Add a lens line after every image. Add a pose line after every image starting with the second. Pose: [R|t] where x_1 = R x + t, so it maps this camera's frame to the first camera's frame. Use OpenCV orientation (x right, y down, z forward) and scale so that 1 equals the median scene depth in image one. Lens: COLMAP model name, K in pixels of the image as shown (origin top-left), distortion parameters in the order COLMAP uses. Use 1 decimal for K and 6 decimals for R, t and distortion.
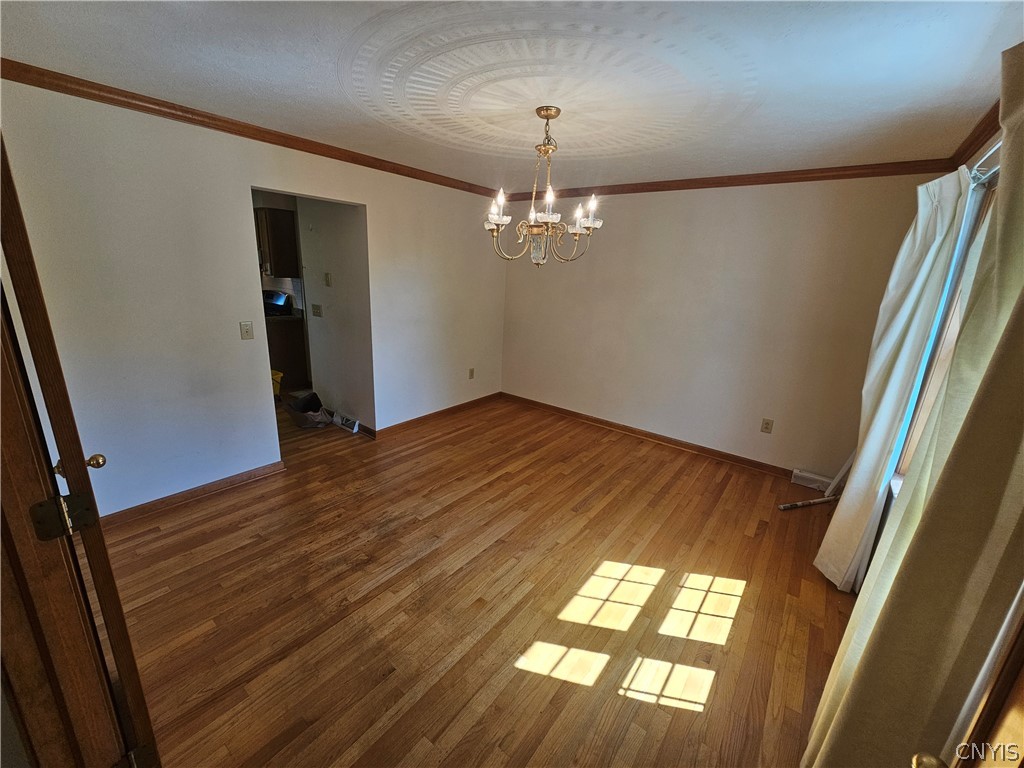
lens RADIAL K [[421.2, 0, 509.1], [0, 421.2, 387.8], [0, 0, 1]] dist [-0.002399, 0.000898]
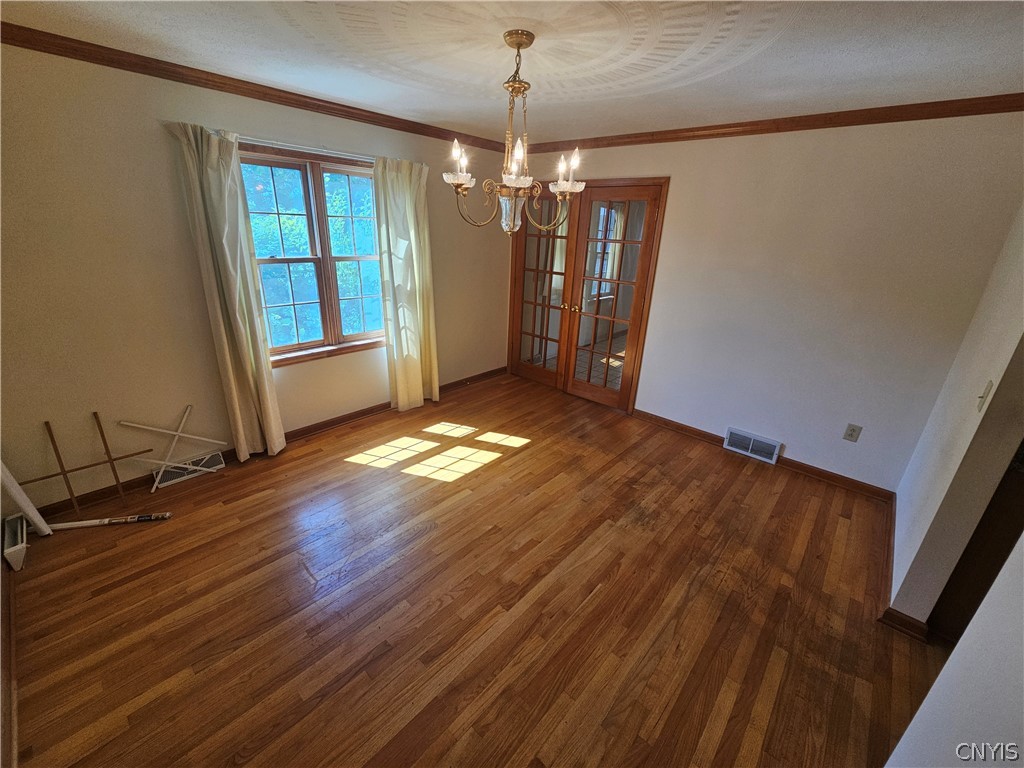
lens RADIAL K [[421.2, 0, 510.3], [0, 421.2, 387.5], [0, 0, 1]] dist [-0.002399, 0.000898]
pose [[-0.993050, -0.109170, 0.043979, 0.001183], [-0.062236, 0.804228, 0.591054, -0.503477], [-0.099895, 0.584209, -0.805432, 1.720144]]
